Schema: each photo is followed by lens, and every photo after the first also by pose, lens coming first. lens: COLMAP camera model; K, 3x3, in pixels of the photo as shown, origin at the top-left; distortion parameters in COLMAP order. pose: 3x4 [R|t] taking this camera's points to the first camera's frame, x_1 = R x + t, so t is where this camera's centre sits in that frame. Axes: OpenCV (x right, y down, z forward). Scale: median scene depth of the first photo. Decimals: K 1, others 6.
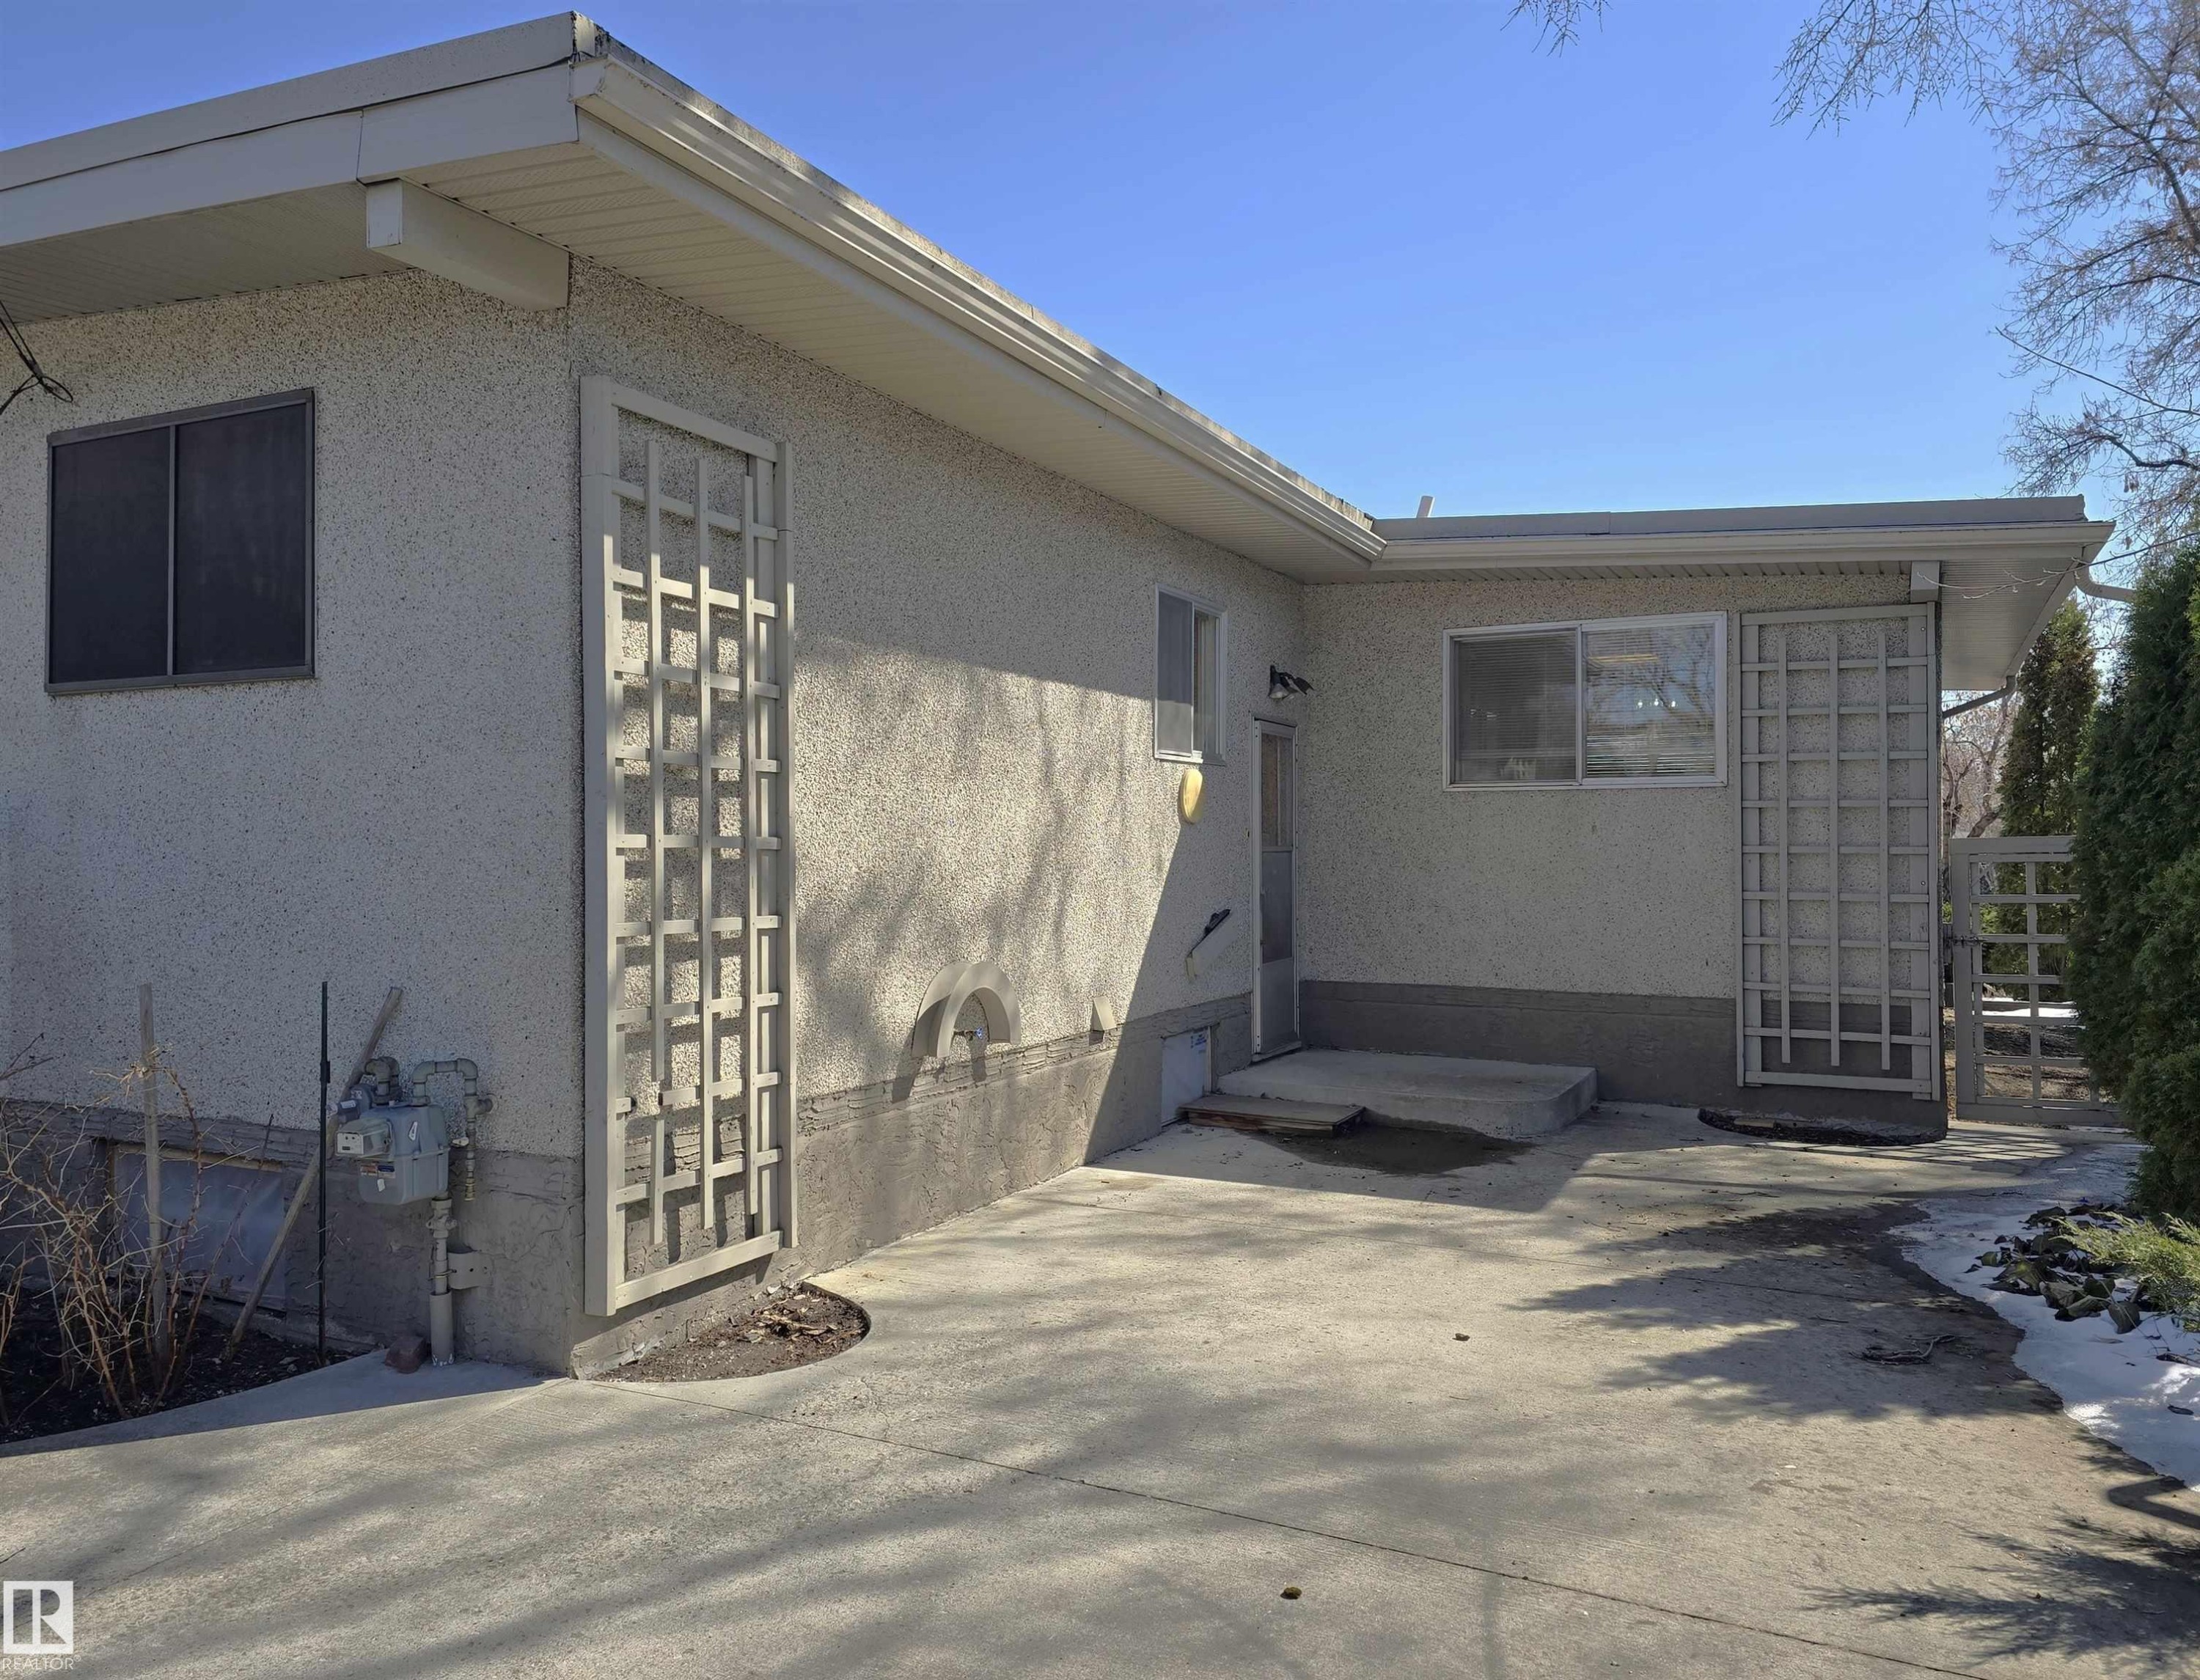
lens RADIAL K [[1676.4, 0, 1101.9], [0, 1676.4, 792.8], [0, 0, 1]] dist [0.138374, -0.149874]
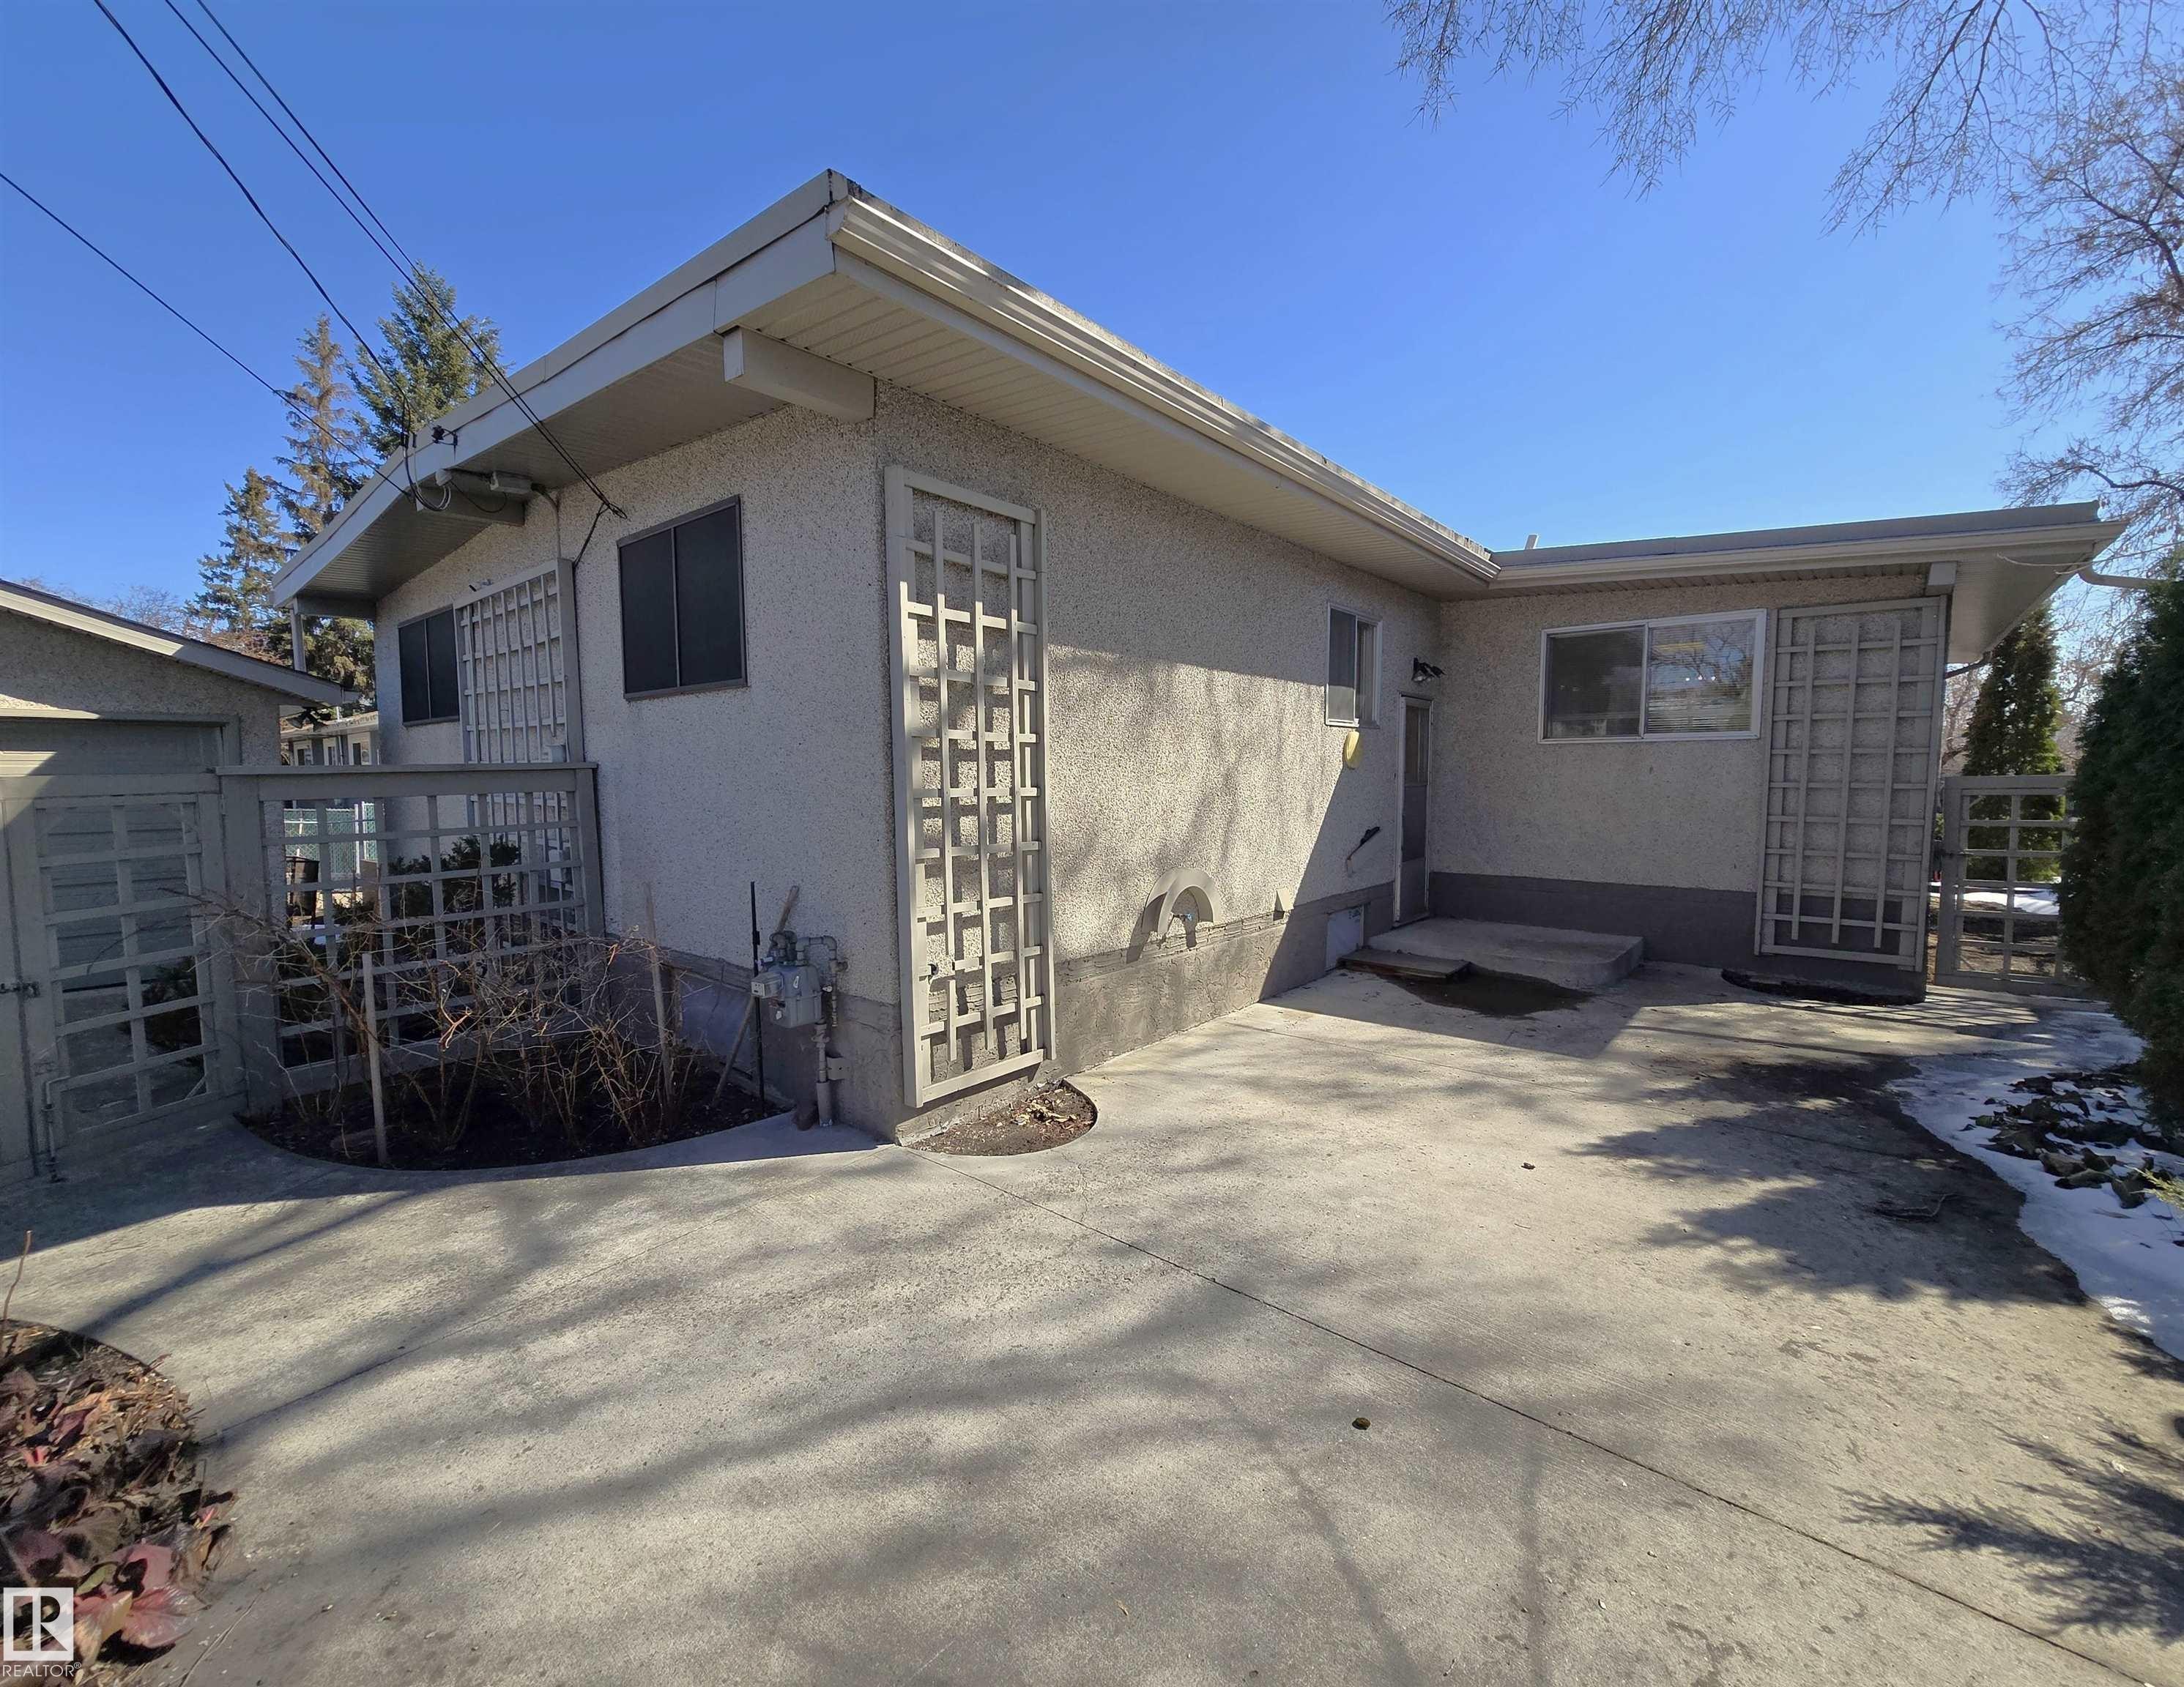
lens RADIAL K [[950.4, 0, 1092.0], [0, 950.4, 843.5], [0, 0, 1]] dist [0.000953, -0.000171]
pose [[0.971185, 0.014159, -0.237904, 0.047350], [0.011461, 0.994304, 0.105963, -0.011539], [0.238049, -0.105637, 0.965491, 0.204034]]
